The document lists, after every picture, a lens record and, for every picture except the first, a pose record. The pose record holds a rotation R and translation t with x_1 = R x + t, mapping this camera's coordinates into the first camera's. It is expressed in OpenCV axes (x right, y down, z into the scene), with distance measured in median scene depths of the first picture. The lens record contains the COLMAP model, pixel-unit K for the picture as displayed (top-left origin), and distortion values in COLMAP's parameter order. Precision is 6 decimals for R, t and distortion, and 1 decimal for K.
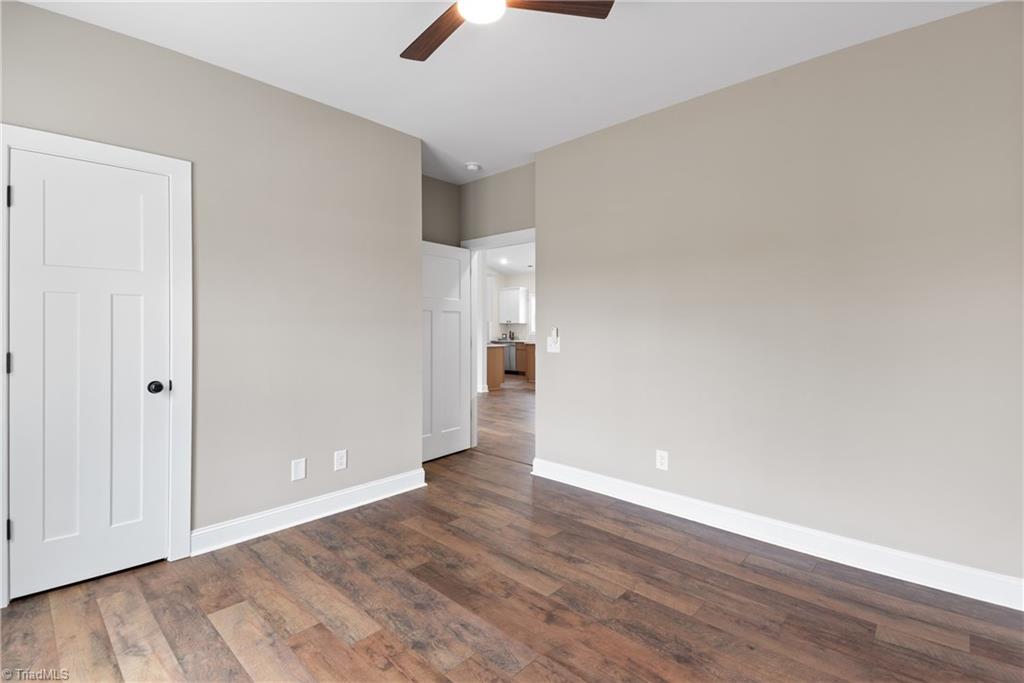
lens RADIAL K [[465.6, 0, 511.7], [0, 465.6, 337.6], [0, 0, 1]] dist [0.024503, -0.003887]
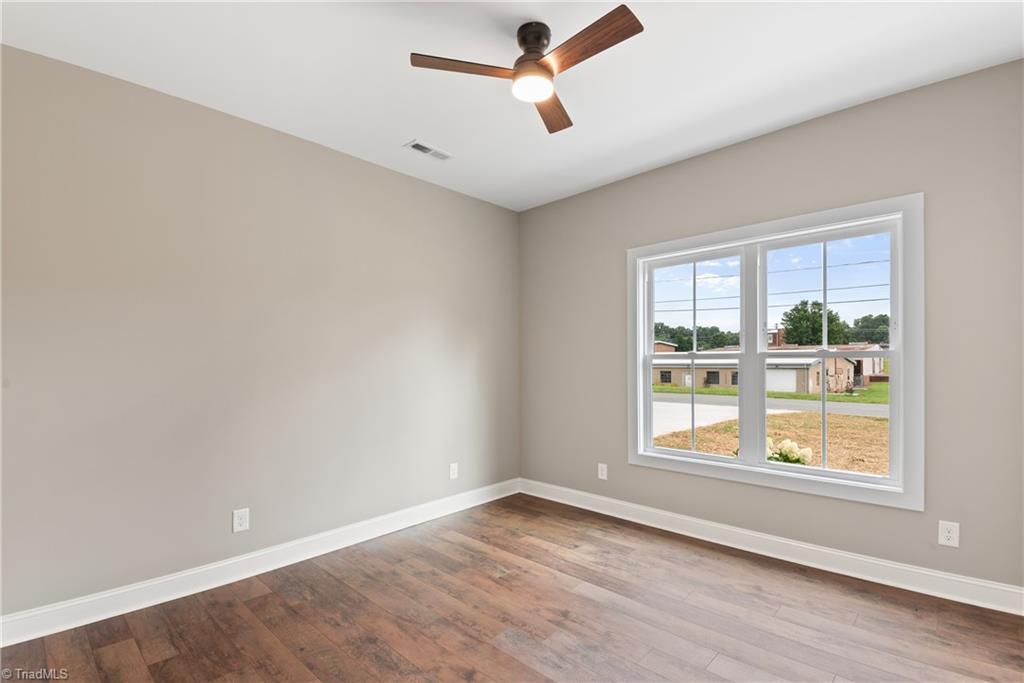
lens RADIAL K [[465.6, 0, 513.0], [0, 465.6, 349.6], [0, 0, 1]] dist [0.024503, -0.003887]
pose [[-0.999987, 0.000979, 0.004968, -0.011299], [0.000909, 0.999901, -0.014039, -0.052194], [-0.004981, -0.014035, -0.999889, 2.113364]]
